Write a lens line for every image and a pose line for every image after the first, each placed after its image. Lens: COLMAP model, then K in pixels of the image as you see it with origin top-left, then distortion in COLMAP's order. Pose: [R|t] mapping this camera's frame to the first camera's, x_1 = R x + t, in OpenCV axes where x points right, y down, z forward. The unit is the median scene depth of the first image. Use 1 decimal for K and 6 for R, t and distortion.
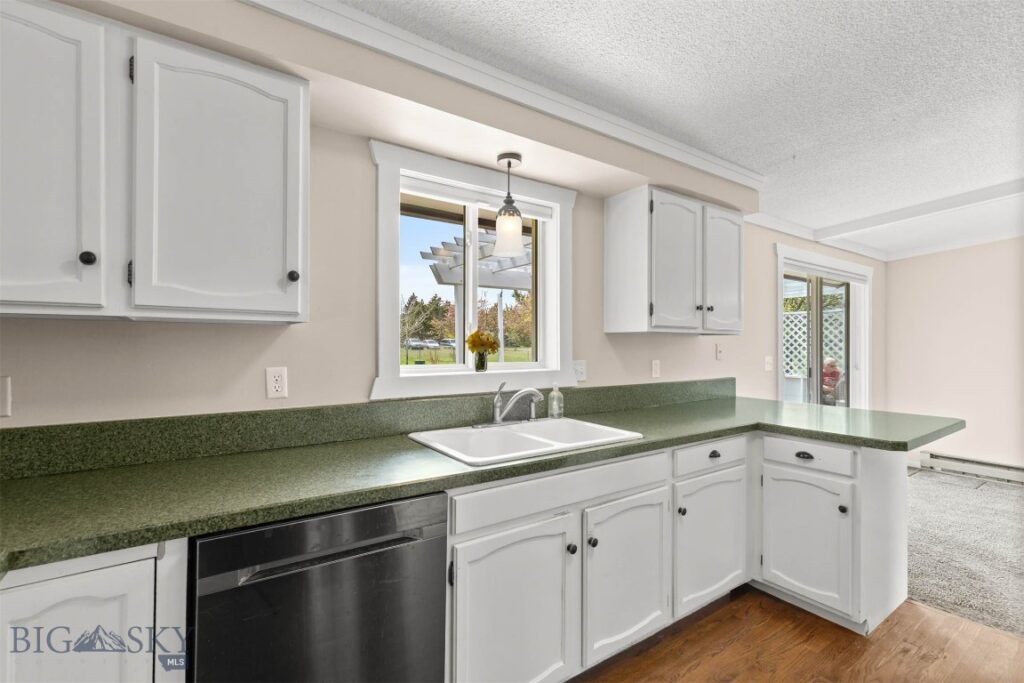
lens RADIAL K [[462.3, 0, 512.0], [0, 462.3, 341.5], [0, 0, 1]] dist [0.010064, -0.000046]
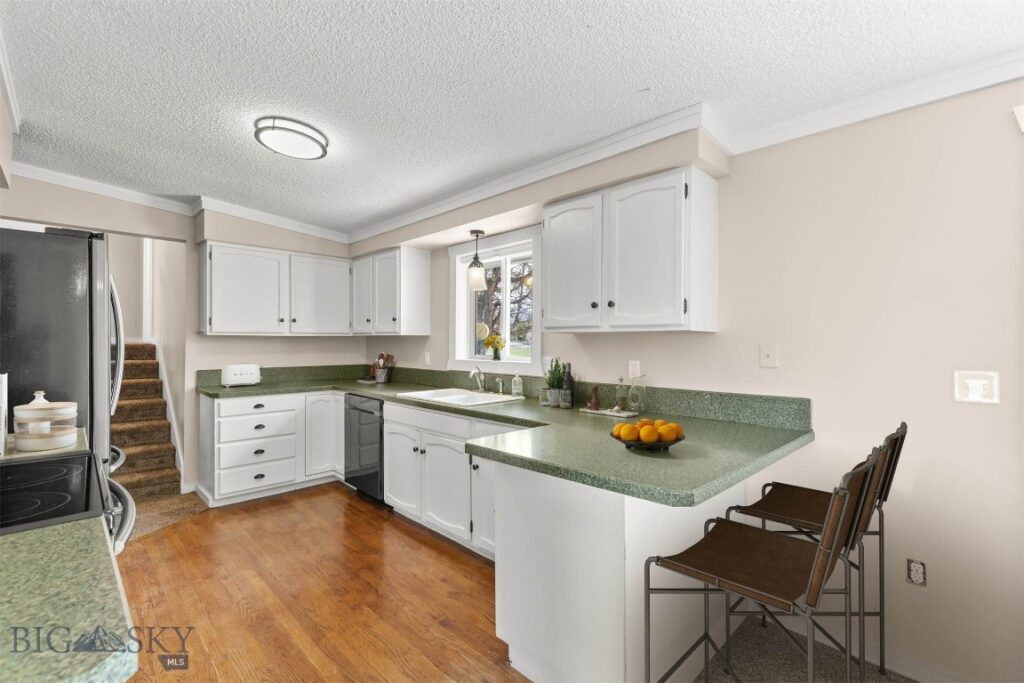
lens RADIAL K [[462.3, 0, 512.0], [0, 462.3, 341.5], [0, 0, 1]] dist [0.010064, -0.000046]
pose [[0.172019, -0.003634, -0.985087, 1.376854], [0.005345, 0.999982, -0.002755, 0.002958], [0.985079, -0.004791, 0.172035, 0.697587]]
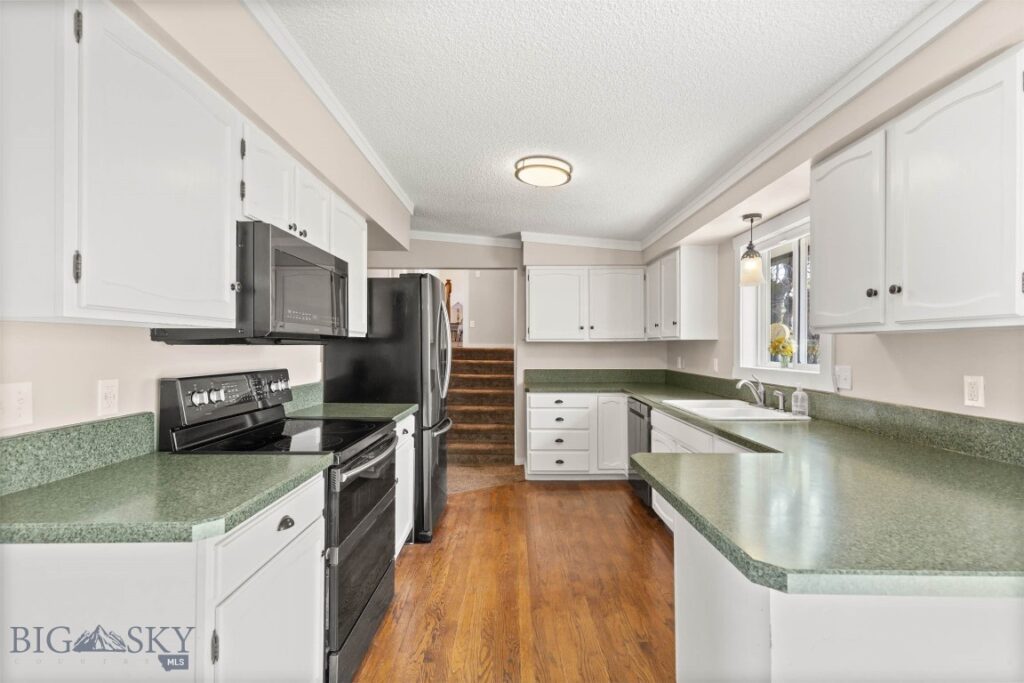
lens RADIAL K [[463.0, 0, 510.3], [0, 463.0, 344.8], [0, 0, 1]] dist [0.012001, -0.000307]
pose [[-0.569253, -0.006416, -0.822137, 1.307346], [0.003891, 0.999937, -0.010497, 0.005583], [0.822153, -0.009175, -0.569192, 0.997647]]
